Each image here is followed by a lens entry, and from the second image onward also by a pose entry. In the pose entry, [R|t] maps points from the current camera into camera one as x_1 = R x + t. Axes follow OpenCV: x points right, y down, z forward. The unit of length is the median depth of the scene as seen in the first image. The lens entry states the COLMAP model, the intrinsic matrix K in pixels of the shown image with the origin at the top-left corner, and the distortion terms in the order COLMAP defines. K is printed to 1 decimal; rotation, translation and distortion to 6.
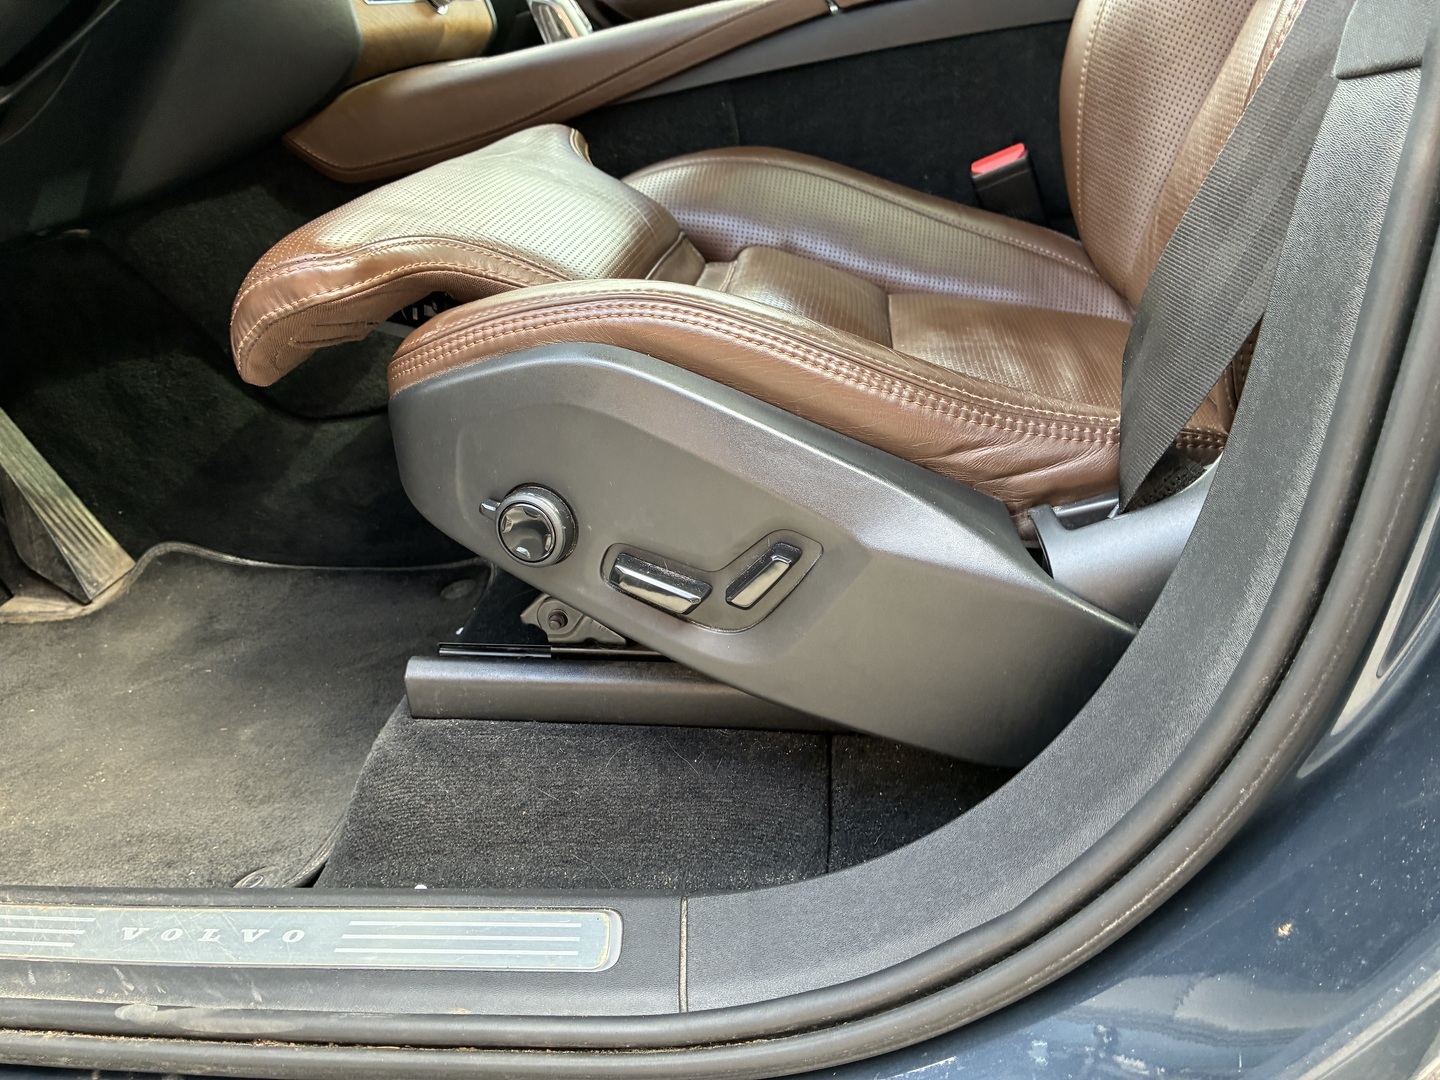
lens RADIAL K [[1101.7, 0, 725.7], [0, 1101.7, 536.5], [0, 0, 1]] dist [0.049922, -0.066068]
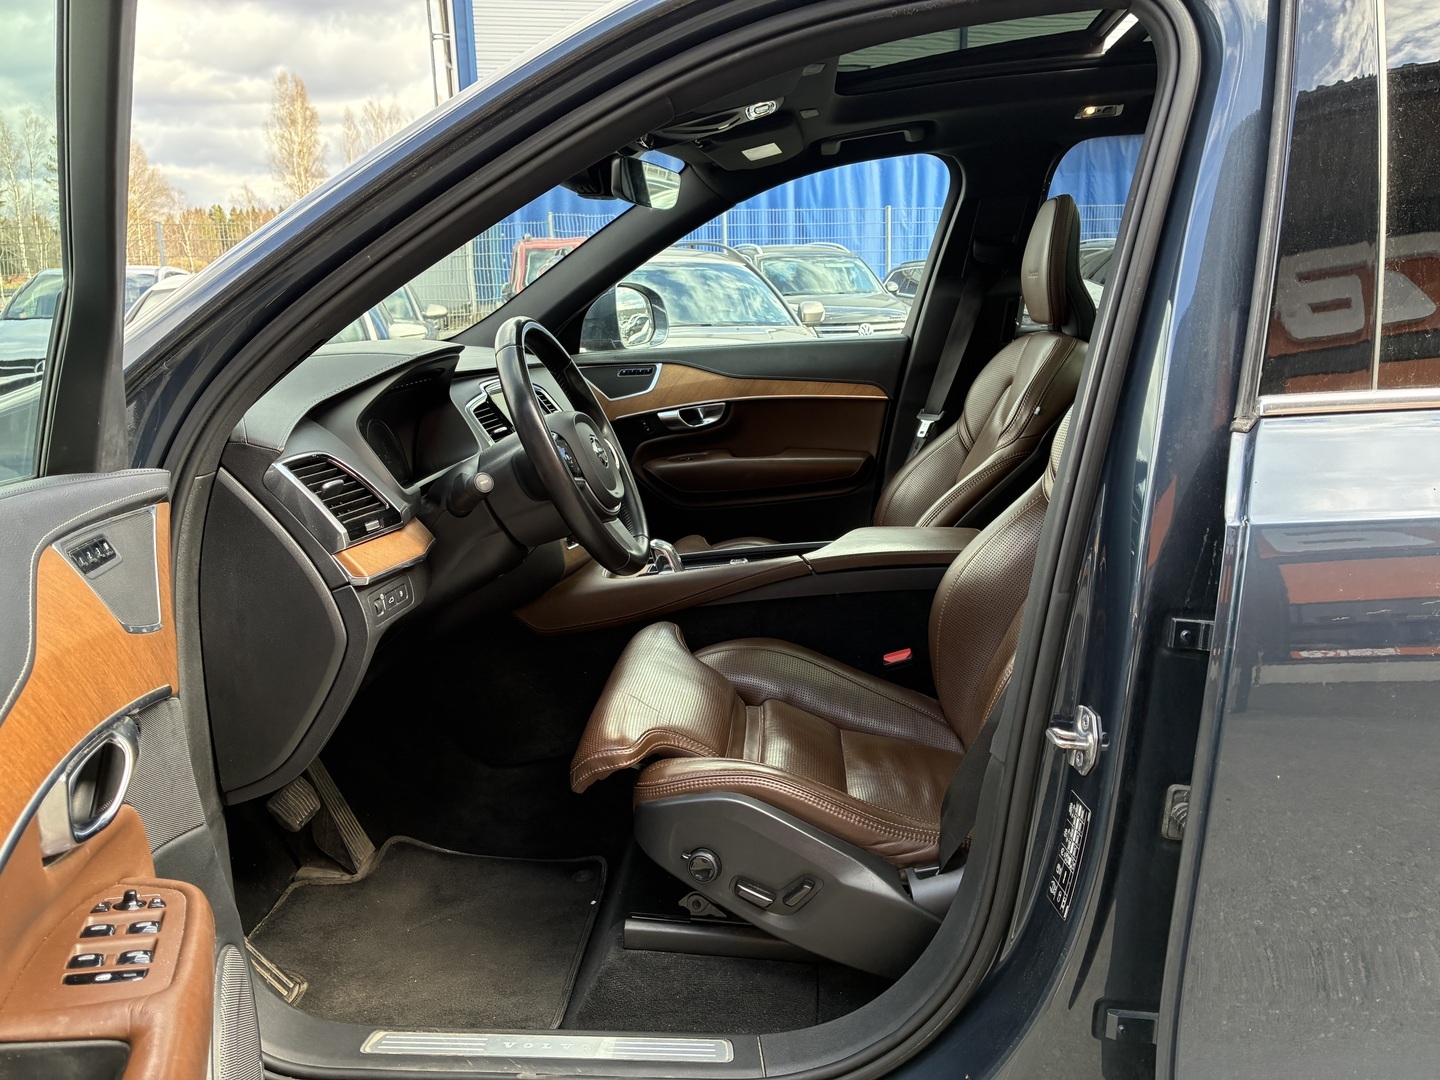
lens RADIAL K [[1101.7, 0, 707.3], [0, 1101.7, 539.6], [0, 0, 1]] dist [0.049922, -0.066068]
pose [[0.996518, 0.061900, 0.055855, -0.308356], [-0.048103, 0.974033, -0.221236, -0.151332], [-0.068099, 0.217778, 0.973620, -1.358835]]
